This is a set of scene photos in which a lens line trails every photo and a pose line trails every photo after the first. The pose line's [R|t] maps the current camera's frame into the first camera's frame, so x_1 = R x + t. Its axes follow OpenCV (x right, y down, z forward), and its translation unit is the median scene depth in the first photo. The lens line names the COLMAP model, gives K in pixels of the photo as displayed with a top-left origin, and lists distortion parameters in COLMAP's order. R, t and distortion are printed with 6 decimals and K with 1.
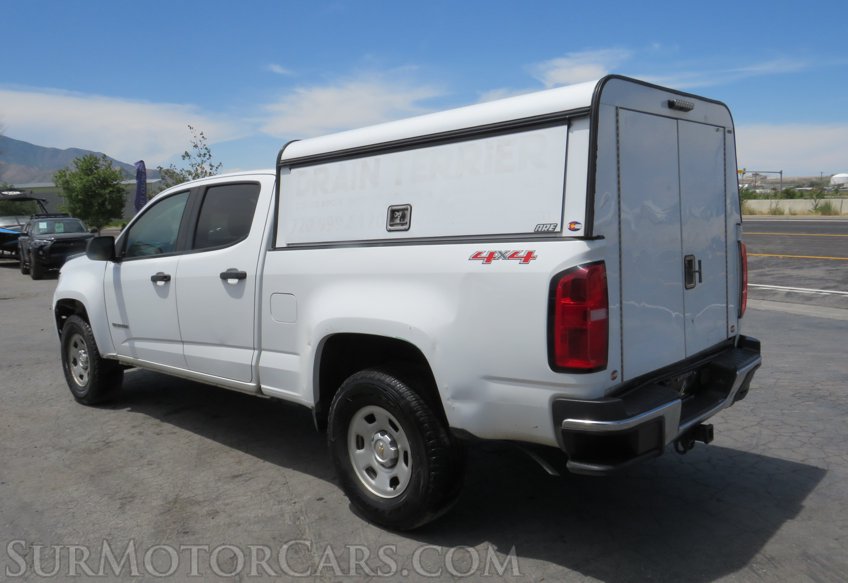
lens RADIAL K [[688.6, 0, 424.0], [0, 688.6, 291.5], [0, 0, 1]] dist [-0.031370, -0.001775]
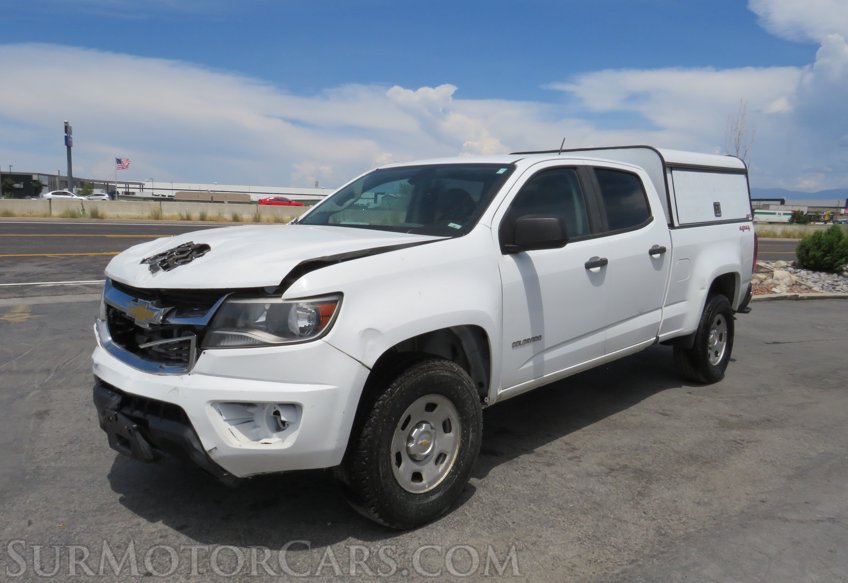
lens RADIAL K [[688.6, 0, 424.0], [0, 688.6, 291.5], [0, 0, 1]] dist [-0.031370, -0.001775]
pose [[-0.004257, -0.081120, 0.996695, -1.848412], [0.097169, 0.991954, 0.081149, -0.111523], [-0.995259, 0.097193, 0.003659, 1.763272]]
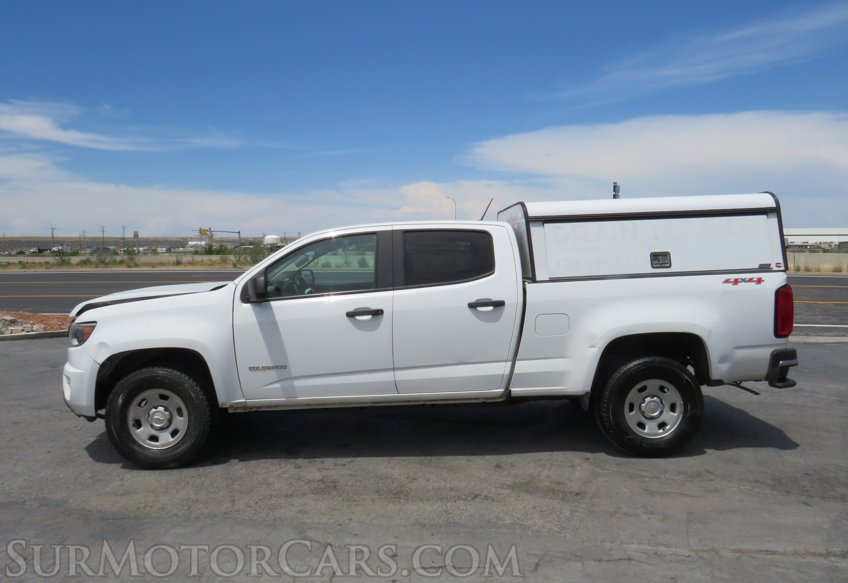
lens RADIAL K [[629.1, 0, 424.0], [0, 629.1, 291.5], [0, 0, 1]] dist [-0.022945, 0.000692]
pose [[0.718385, -0.016390, 0.695452, -1.444653], [0.067469, 0.996651, -0.046205, -0.001727], [-0.692366, 0.080115, 0.717085, 0.323210]]
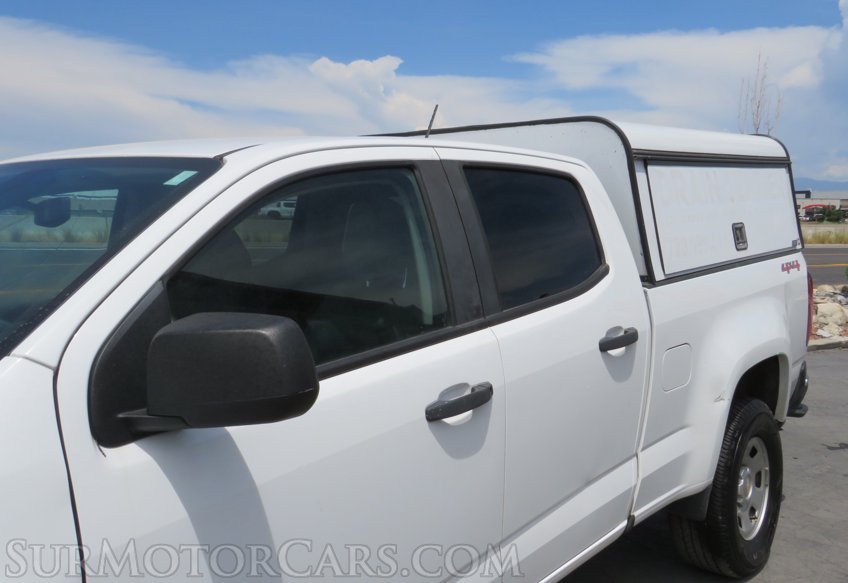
lens RADIAL K [[860.6, 0, 444.5], [0, 860.6, 277.8], [0, 0, 1]] dist [0.136608, -0.009292]
pose [[-0.095509, -0.035895, 0.994781, -1.200366], [0.119132, 0.991755, 0.047224, -0.153603], [-0.988274, 0.123020, -0.090445, 1.498067]]
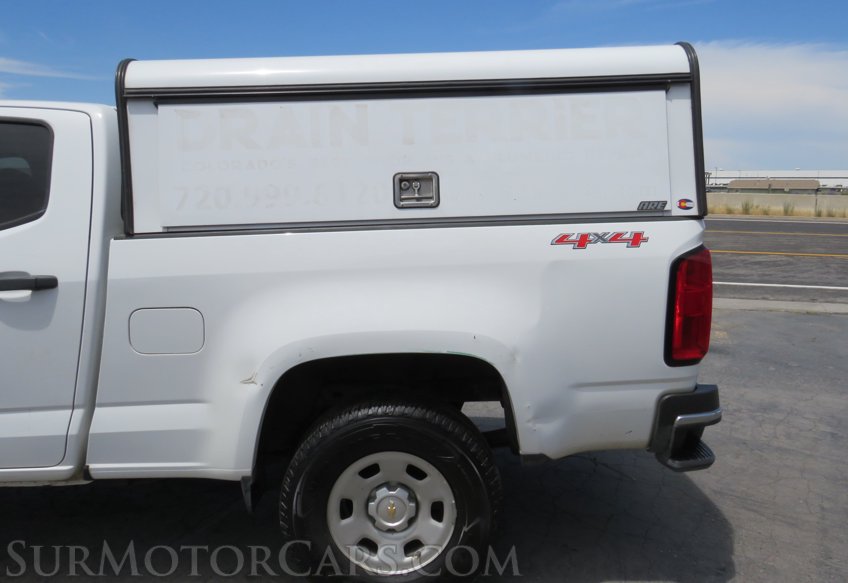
lens RADIAL K [[640.6, 0, 424.0], [0, 640.6, 291.5], [0, 0, 1]] dist [0.007906, 0.002971]
pose [[0.729712, -0.067181, 0.680446, -0.490858], [0.053785, 0.997718, 0.040827, -0.026238], [-0.681636, 0.006806, 0.731660, 0.487804]]
